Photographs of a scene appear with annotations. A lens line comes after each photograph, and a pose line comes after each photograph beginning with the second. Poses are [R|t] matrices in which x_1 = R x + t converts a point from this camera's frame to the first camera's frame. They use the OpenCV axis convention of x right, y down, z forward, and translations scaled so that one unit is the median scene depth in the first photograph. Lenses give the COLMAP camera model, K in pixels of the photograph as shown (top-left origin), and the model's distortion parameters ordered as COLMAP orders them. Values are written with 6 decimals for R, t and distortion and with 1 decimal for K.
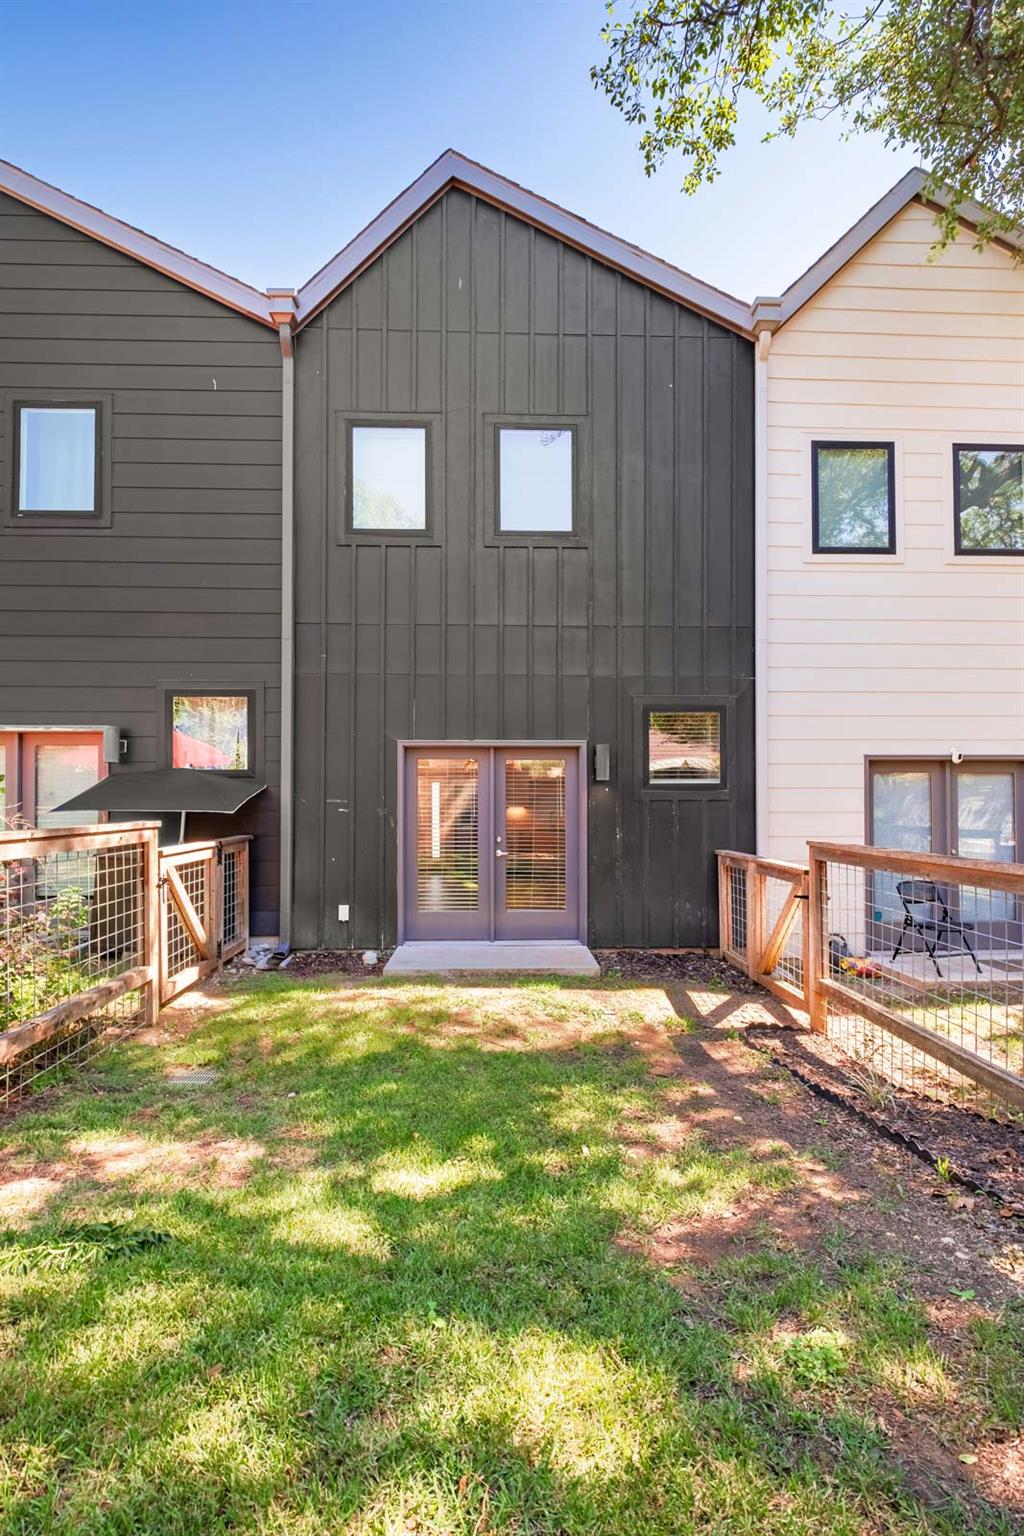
lens RADIAL K [[680.5, 0, 506.8], [0, 680.5, 789.3], [0, 0, 1]] dist [0.003383, -0.007428]
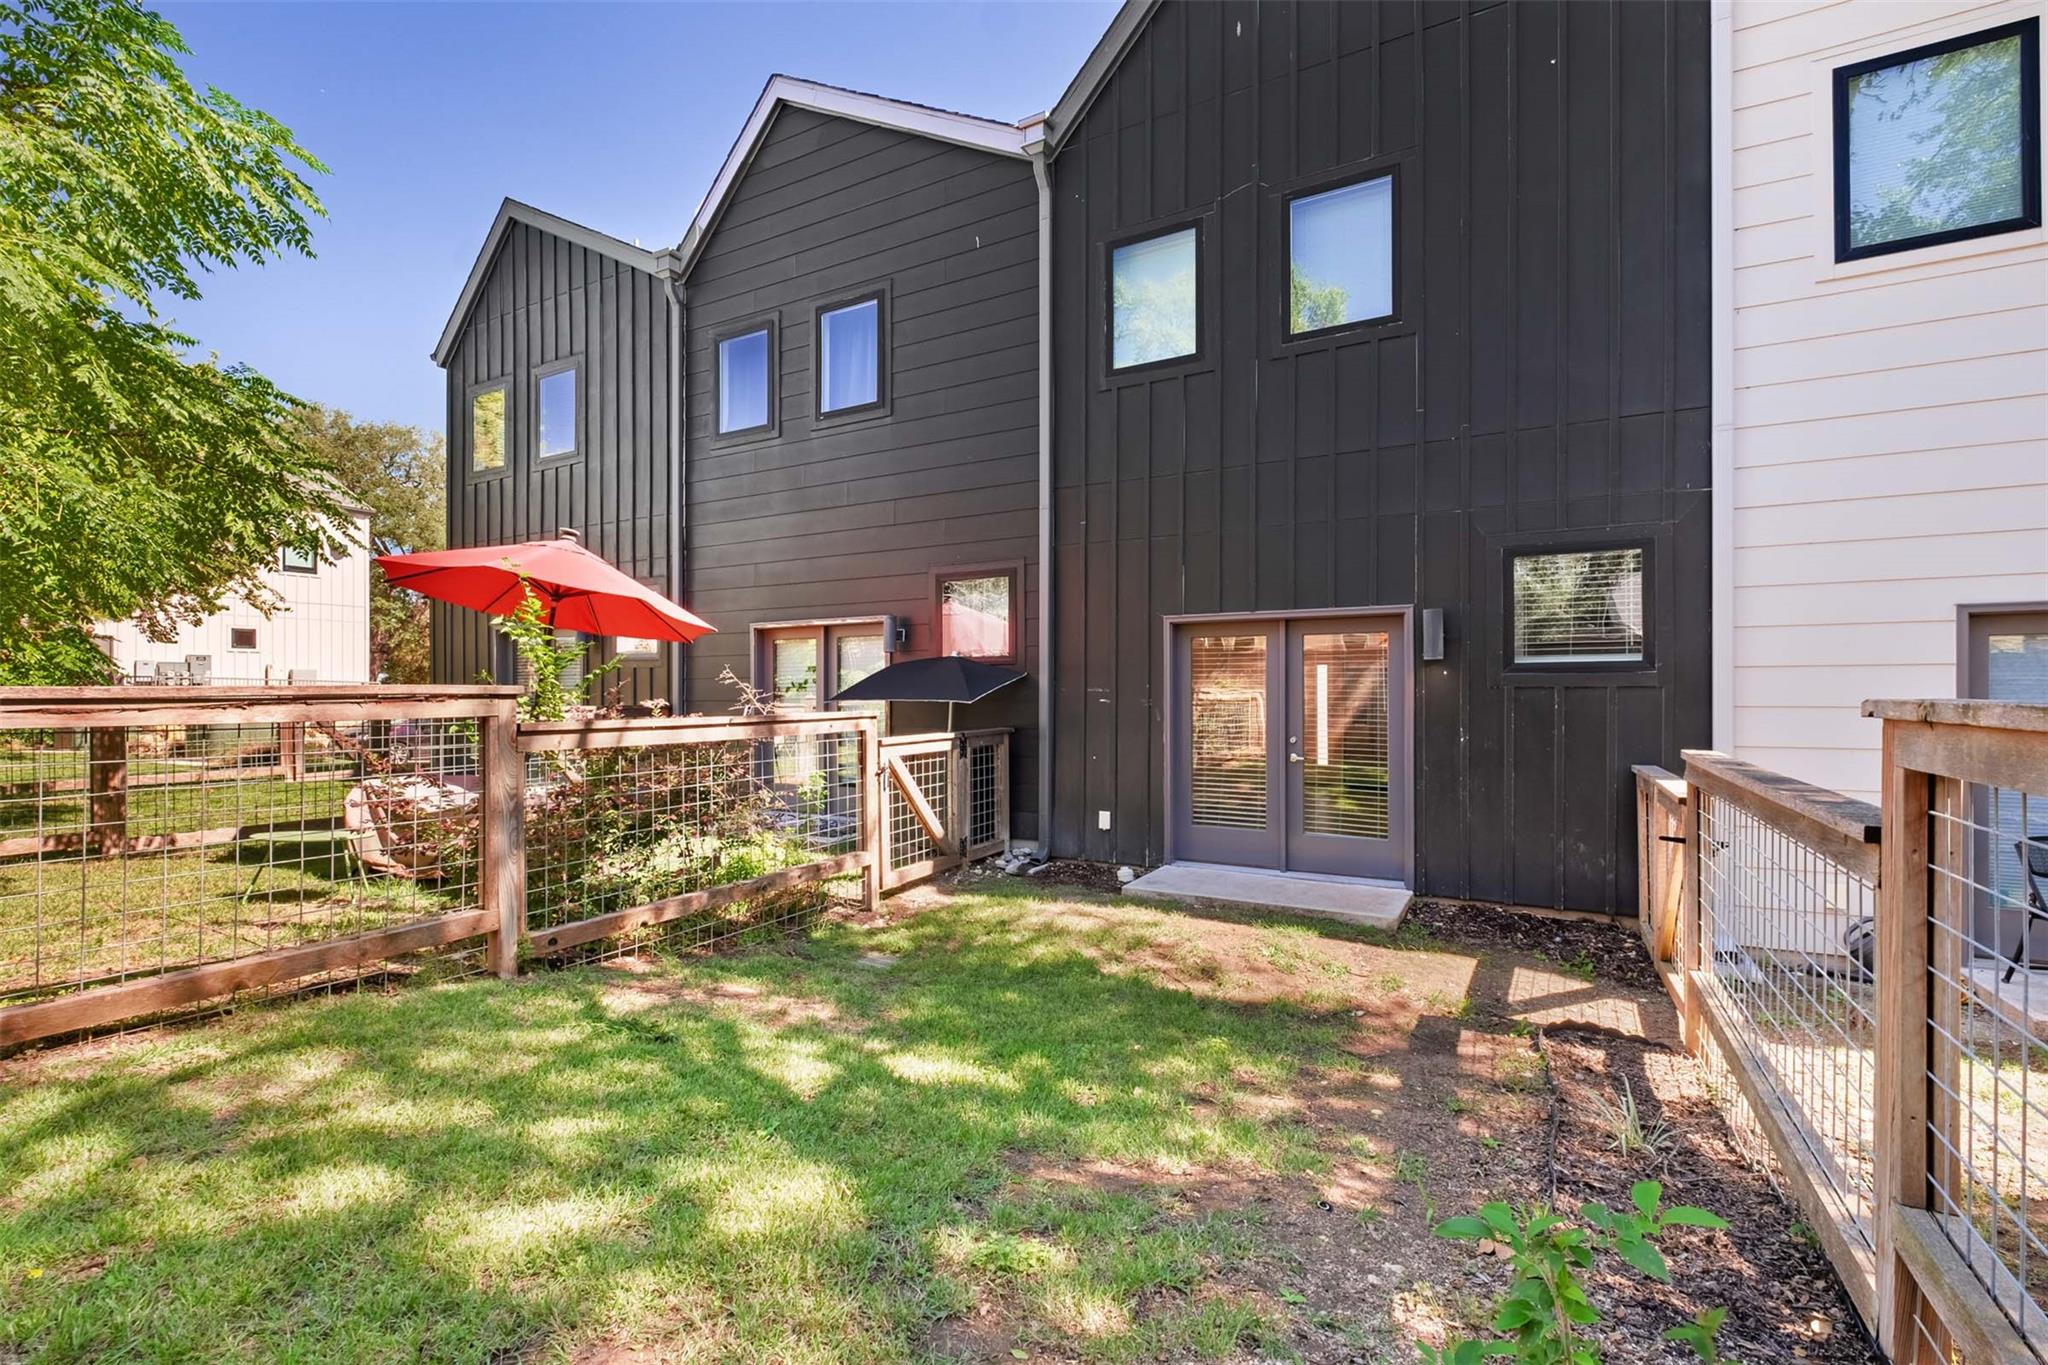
lens RADIAL K [[898.6, 0, 1024.0], [0, 898.6, 682.5], [0, 0, 1]] dist [0.001541, -0.006141]
pose [[0.852423, -0.007704, -0.522795, 0.300790], [0.012138, 0.999914, 0.005057, 0.000748], [0.522711, -0.010657, 0.852443, -0.021226]]
